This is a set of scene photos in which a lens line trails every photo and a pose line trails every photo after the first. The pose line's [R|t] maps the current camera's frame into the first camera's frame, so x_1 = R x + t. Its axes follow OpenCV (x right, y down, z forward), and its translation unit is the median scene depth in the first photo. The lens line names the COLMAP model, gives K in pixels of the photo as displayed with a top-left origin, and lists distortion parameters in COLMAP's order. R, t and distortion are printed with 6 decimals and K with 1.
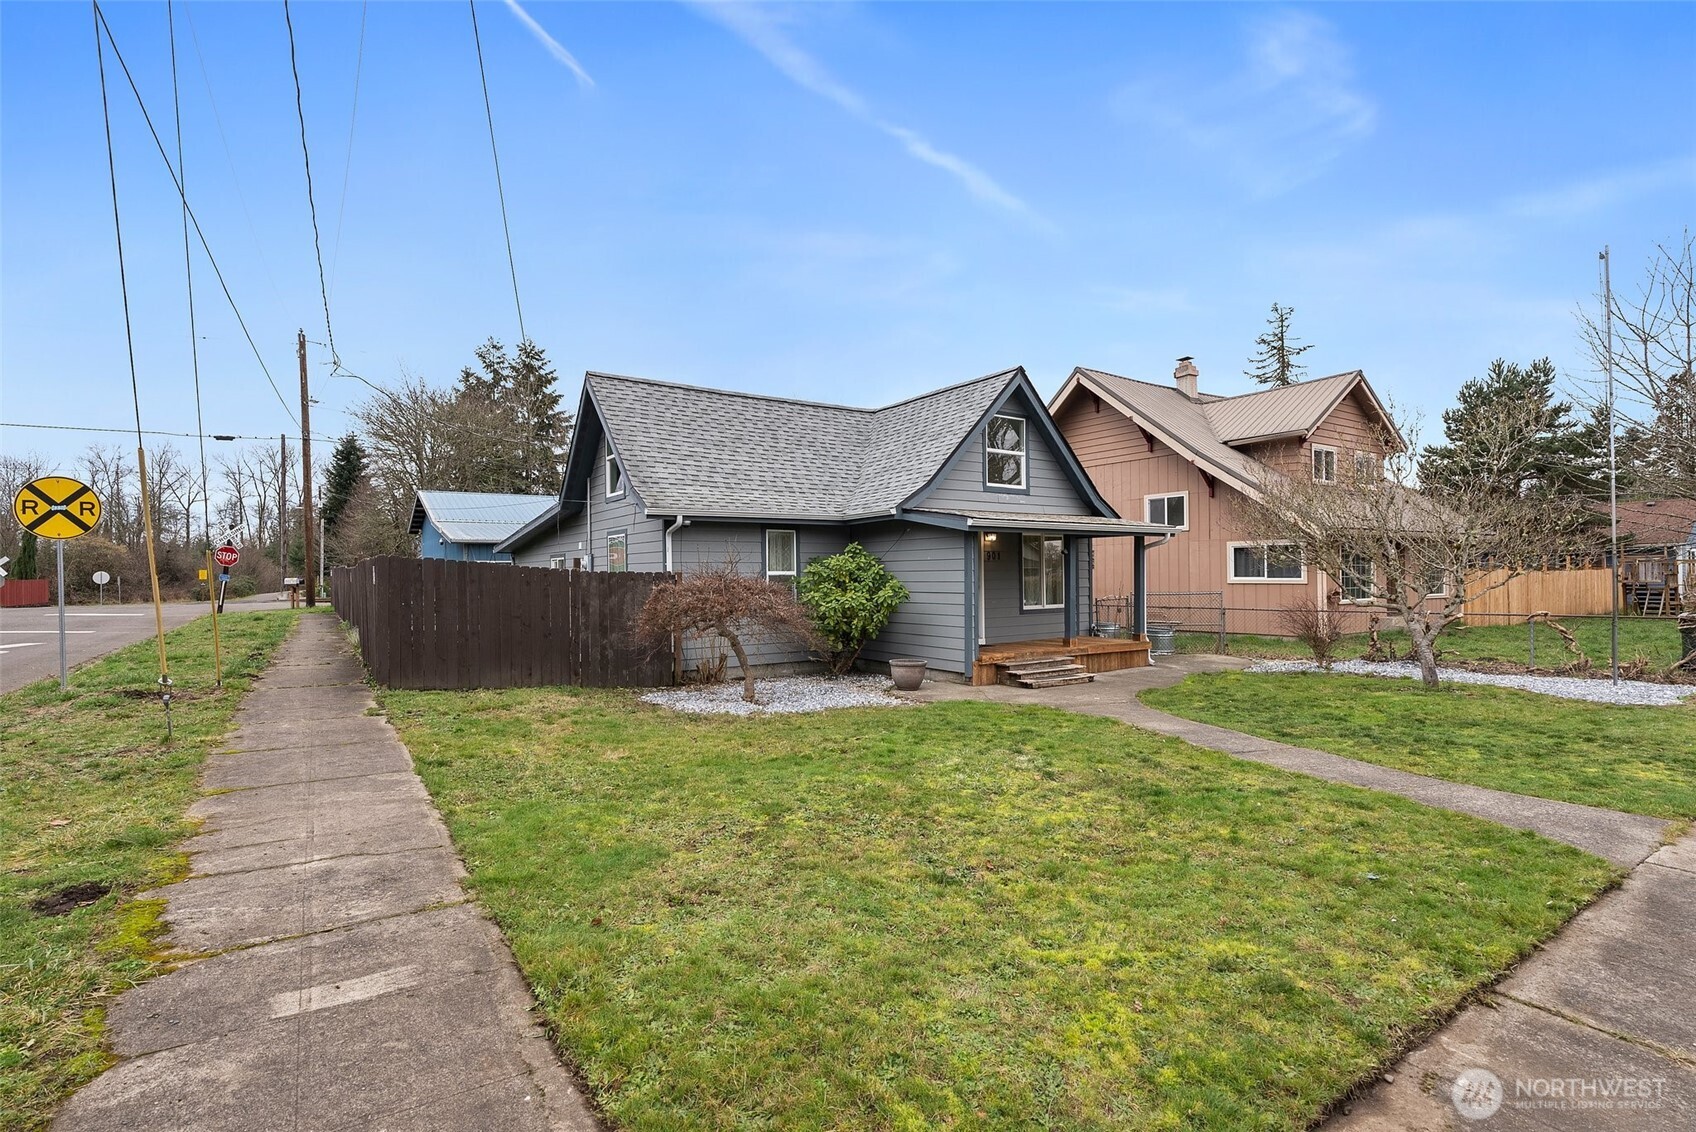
lens RADIAL K [[777.3, 0, 849.6], [0, 777.3, 567.4], [0, 0, 1]] dist [-0.010790, -0.000394]
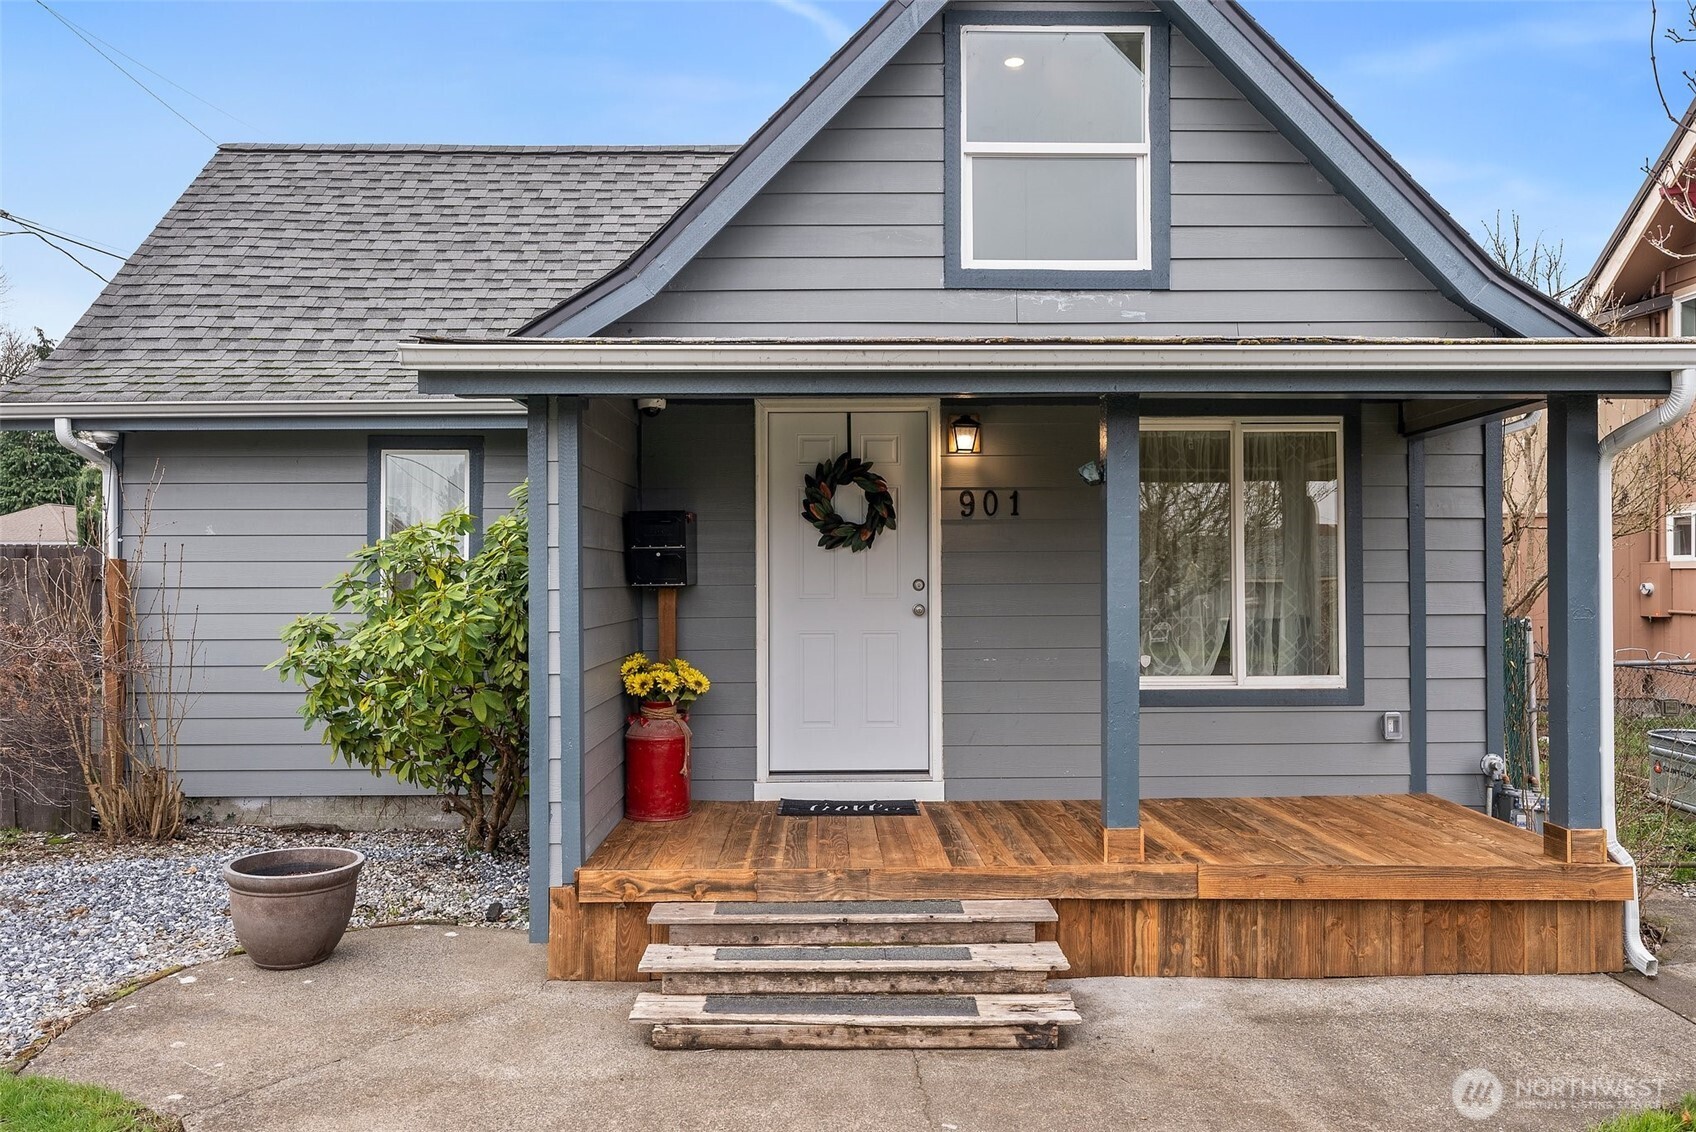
lens RADIAL K [[1225.4, 0, 848.3], [0, 1225.4, 555.6], [0, 0, 1]] dist [0.010883, -0.003508]
pose [[0.844878, -0.003085, -0.534950, 0.433860], [0.004727, 0.999987, 0.001698, 0.004044], [0.534938, -0.003964, 0.844882, 0.645813]]
